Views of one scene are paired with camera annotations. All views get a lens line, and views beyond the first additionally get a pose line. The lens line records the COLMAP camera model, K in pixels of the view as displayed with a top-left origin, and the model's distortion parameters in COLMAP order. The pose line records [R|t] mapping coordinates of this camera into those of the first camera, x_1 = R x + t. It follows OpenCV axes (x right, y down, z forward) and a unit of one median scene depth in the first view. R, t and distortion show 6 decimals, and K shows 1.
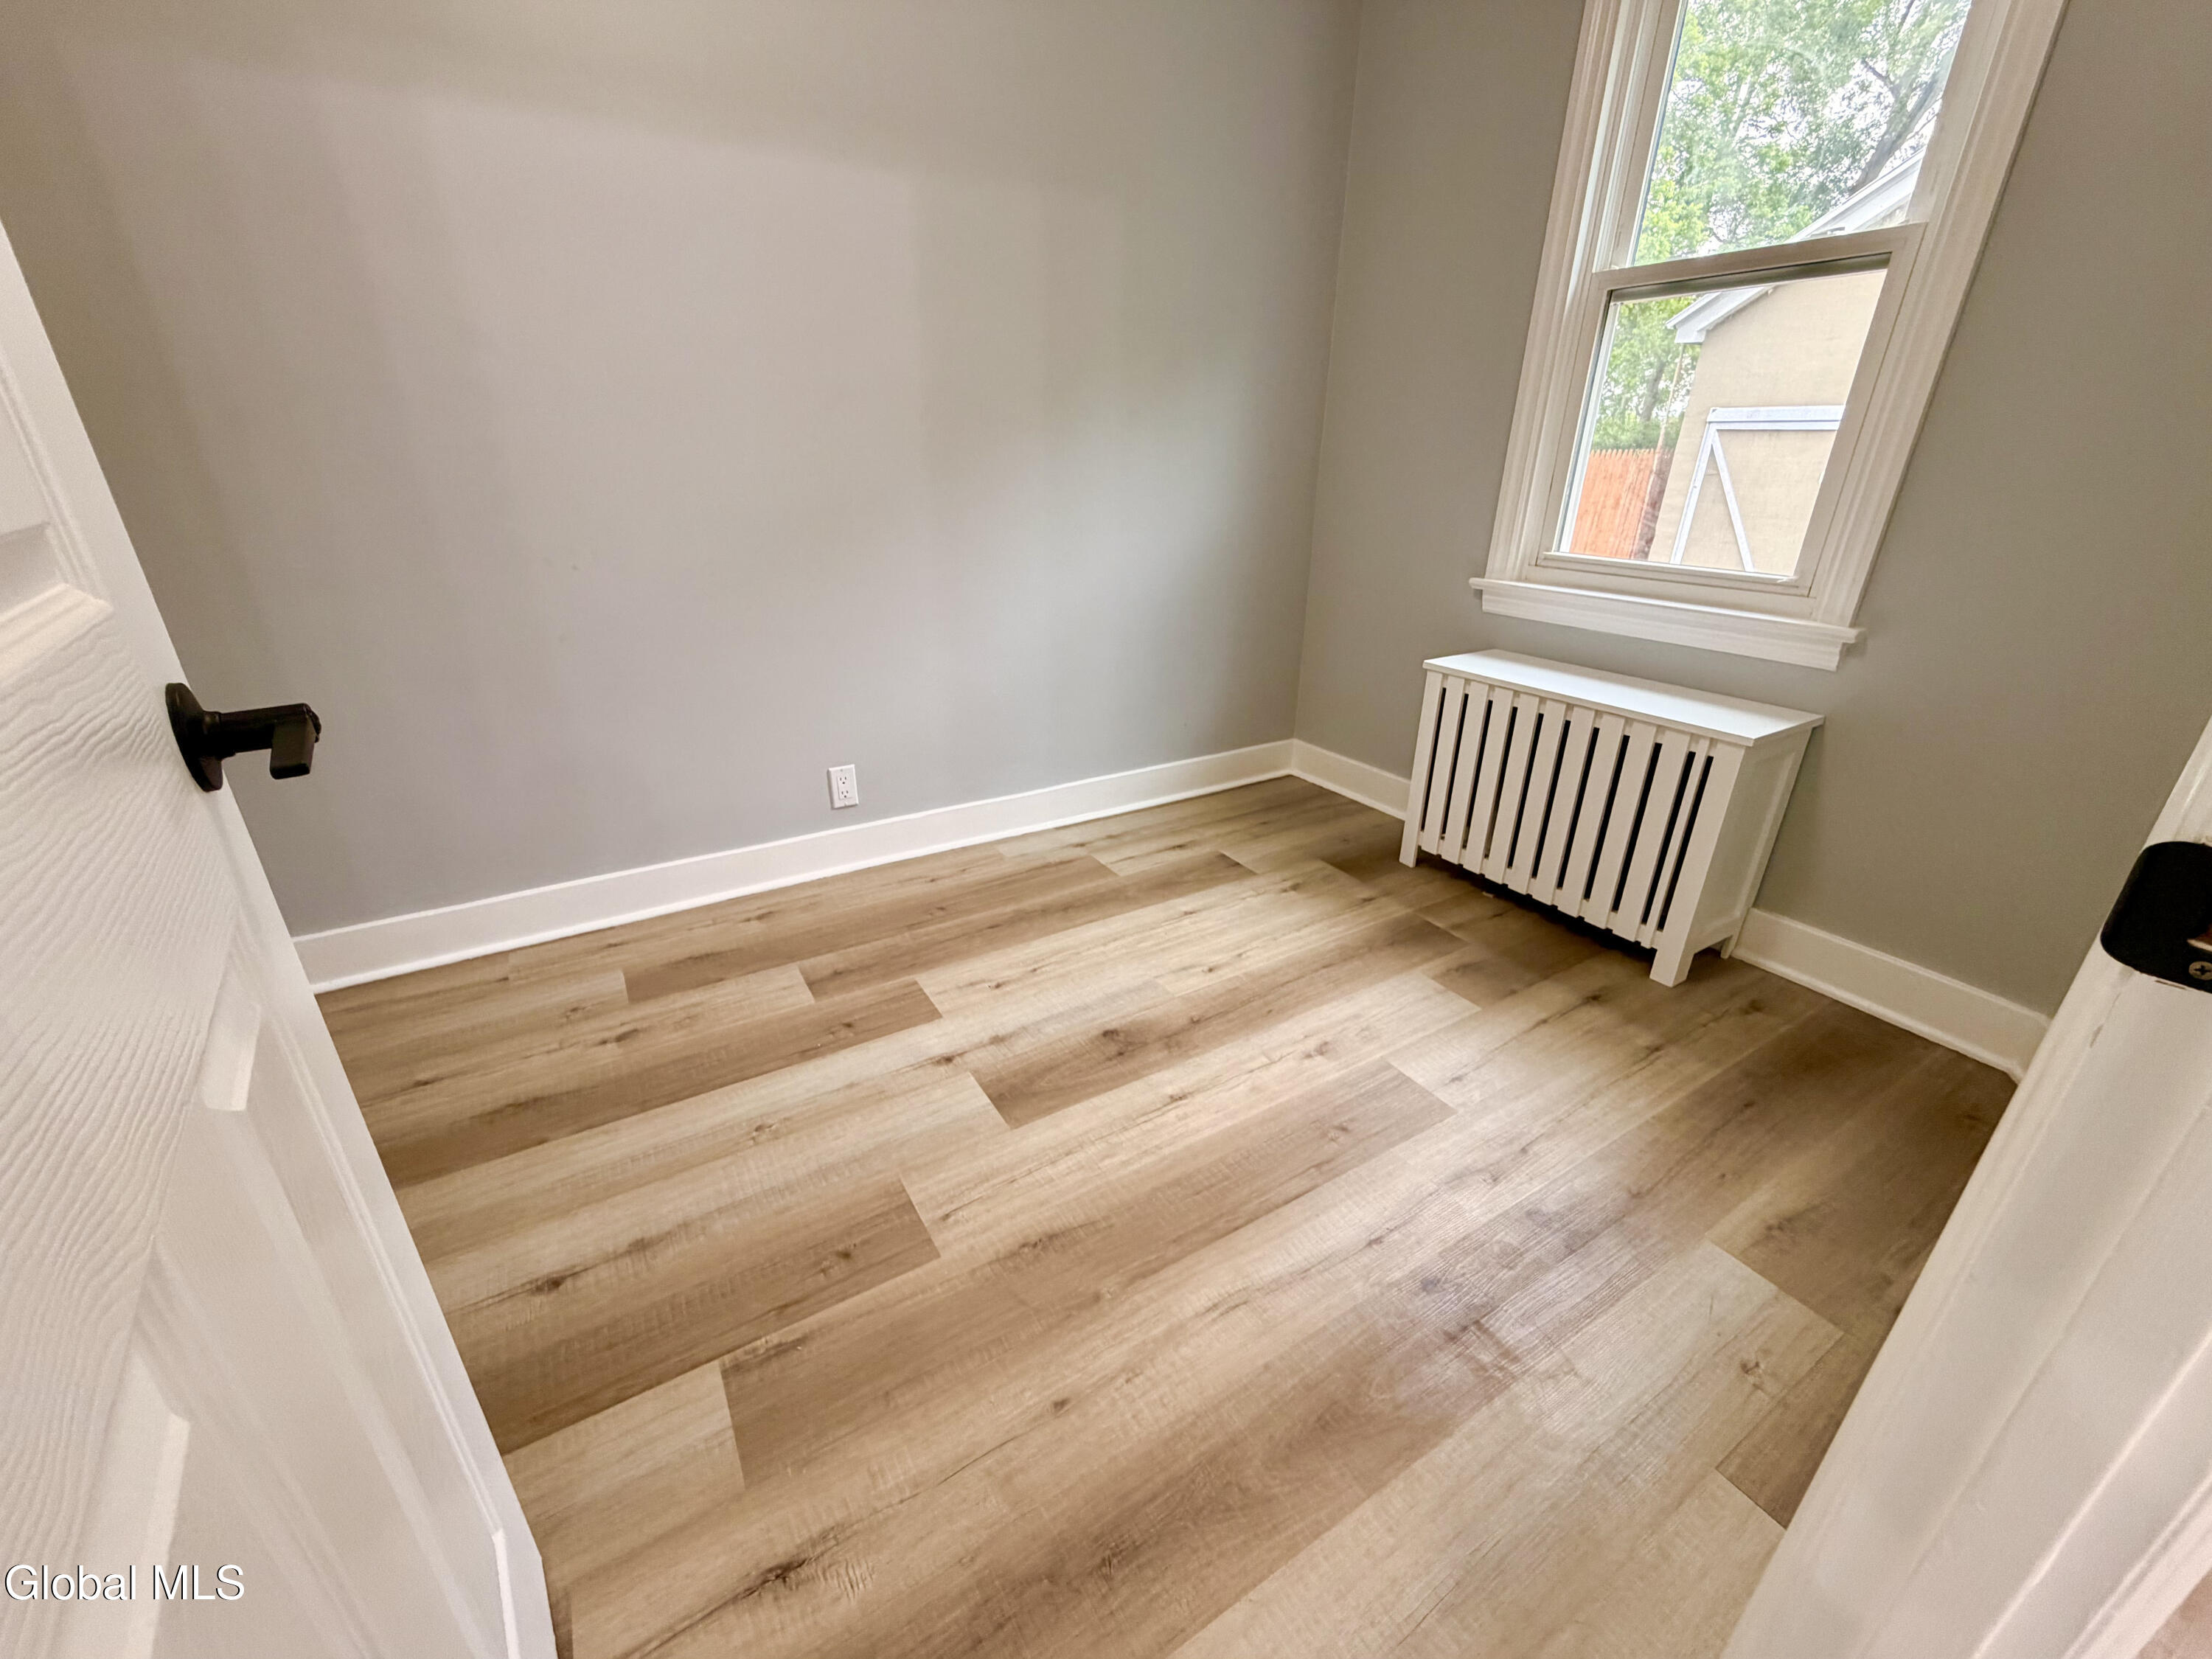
lens RADIAL K [[882.5, 0, 1098.4], [0, 882.5, 829.7], [0, 0, 1]] dist [-0.000057, 0.000044]
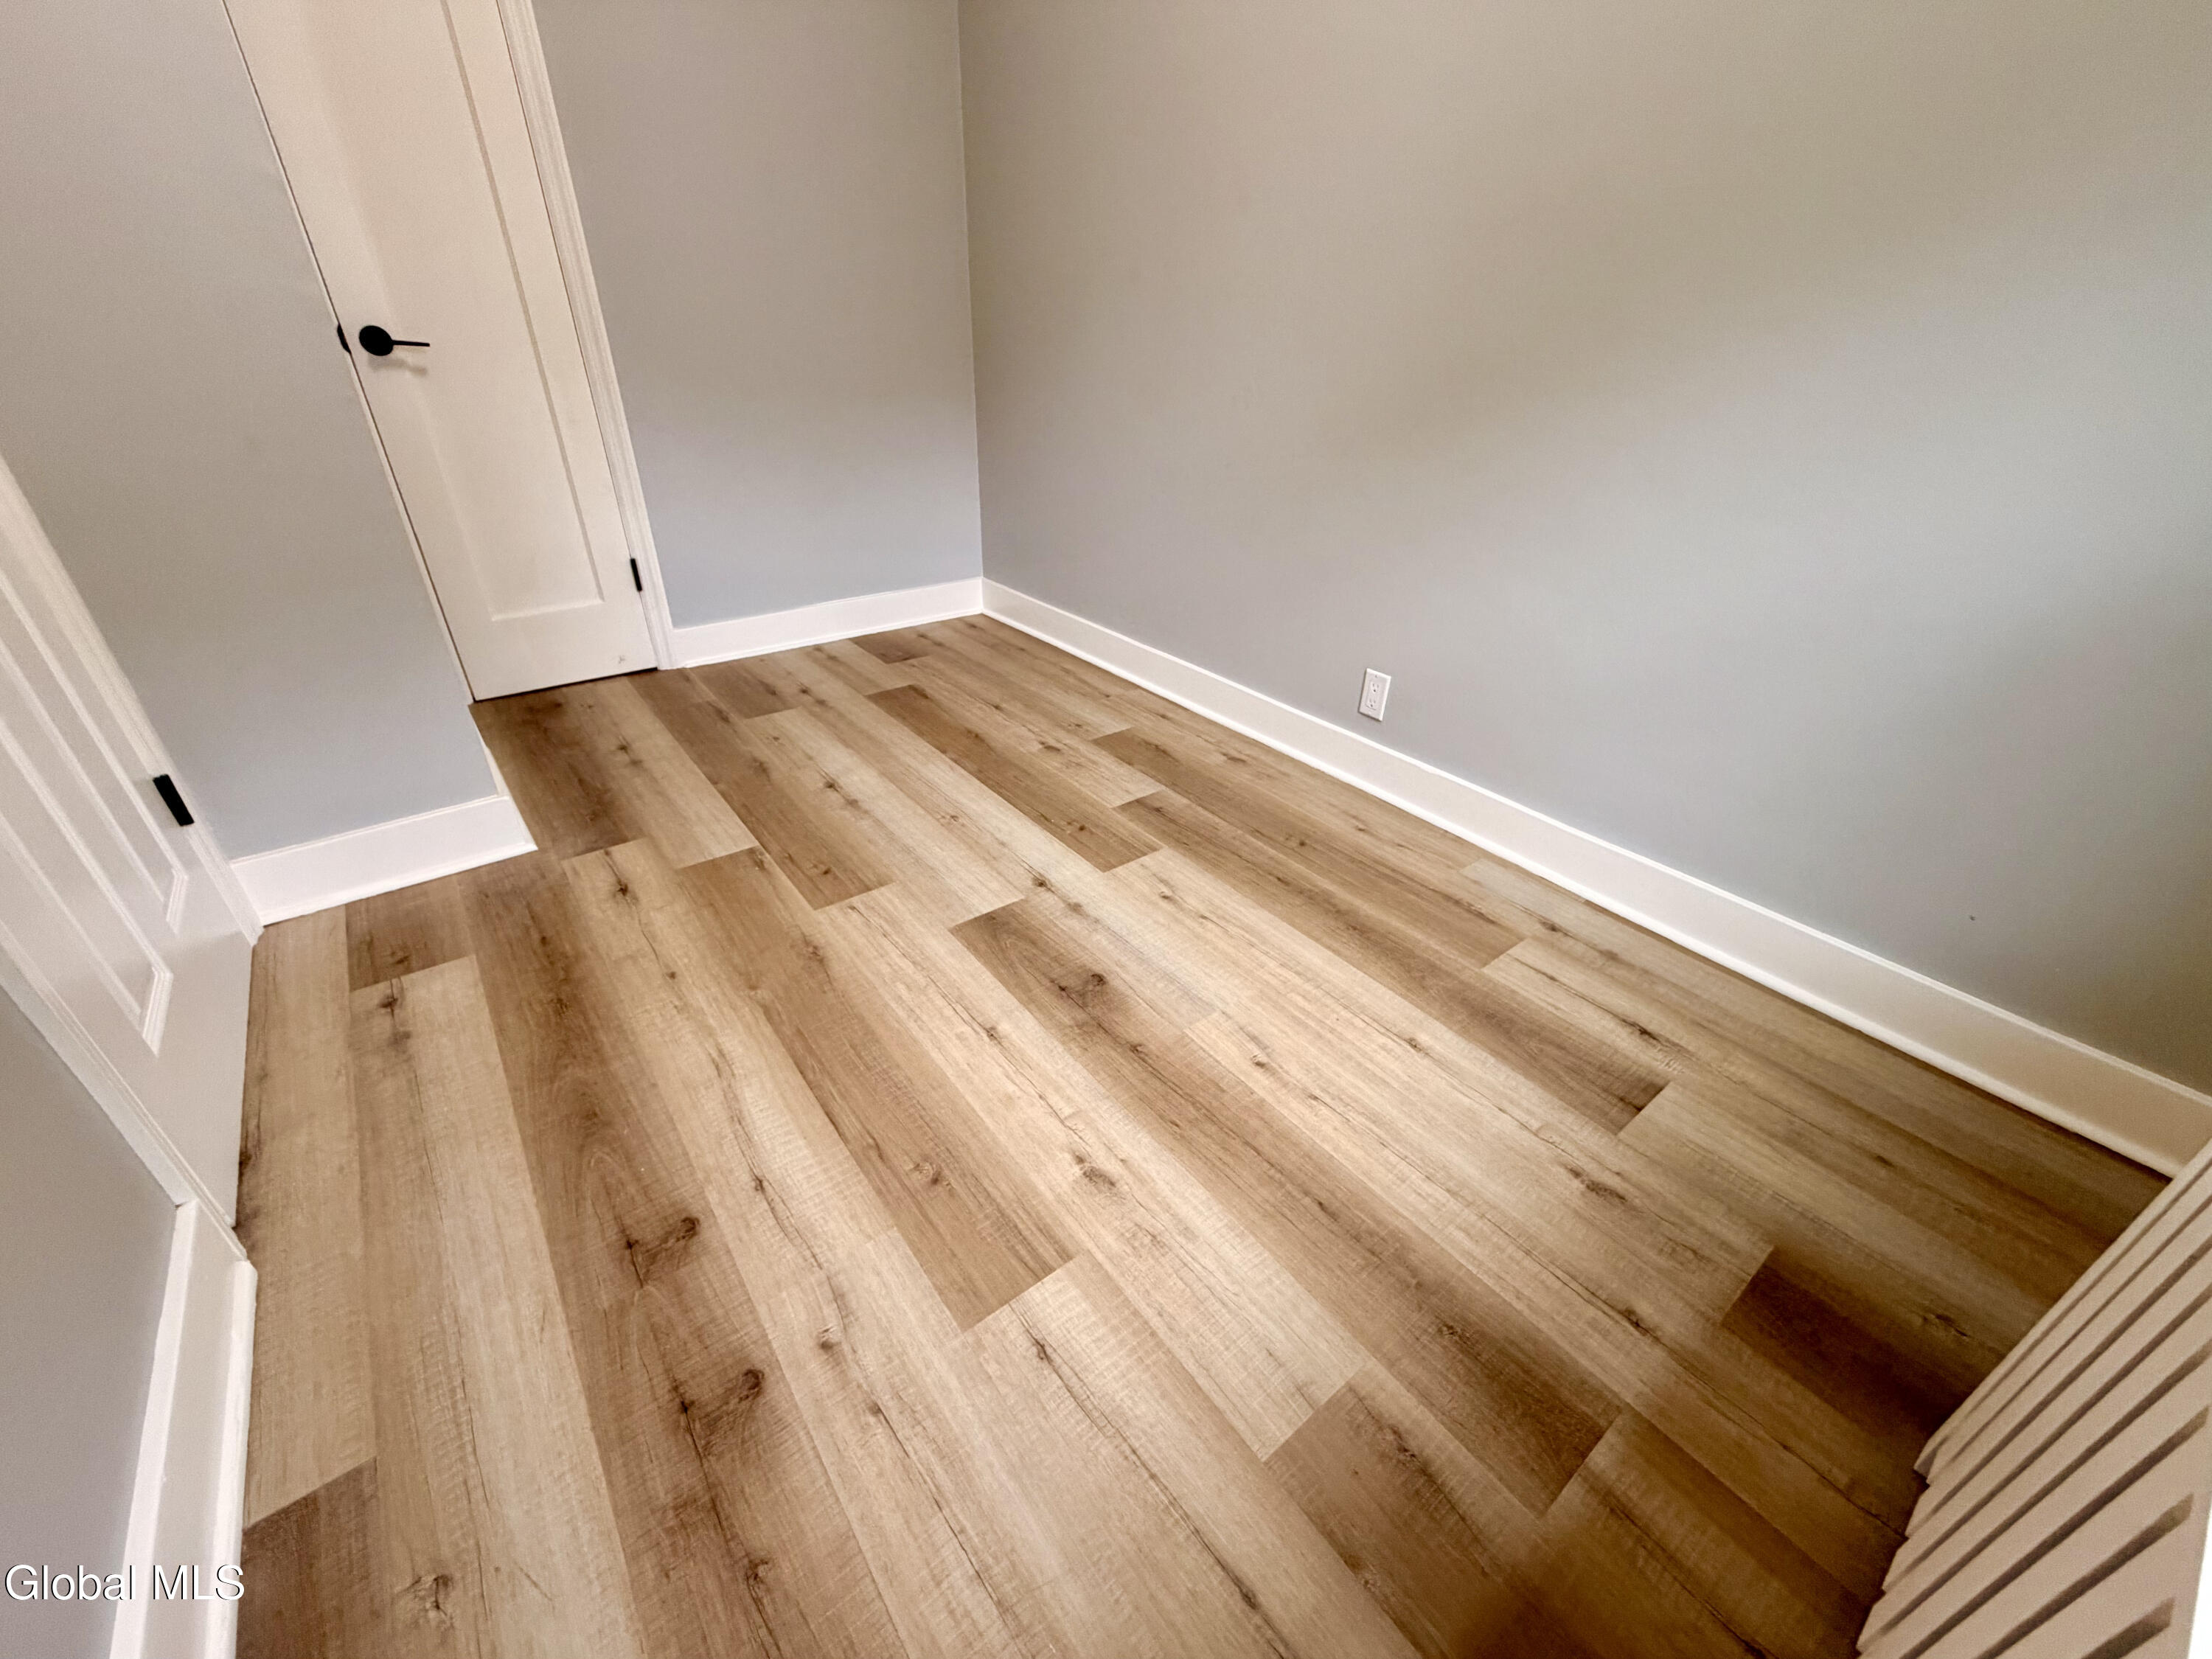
lens RADIAL K [[882.5, 0, 1098.4], [0, 882.5, 829.7], [0, 0, 1]] dist [-0.000057, 0.000044]
pose [[0.107869, 0.501070, -0.858658, 0.645042], [-0.411515, 0.808735, 0.420241, -0.244603], [0.904997, 0.308020, 0.293435, 0.632877]]
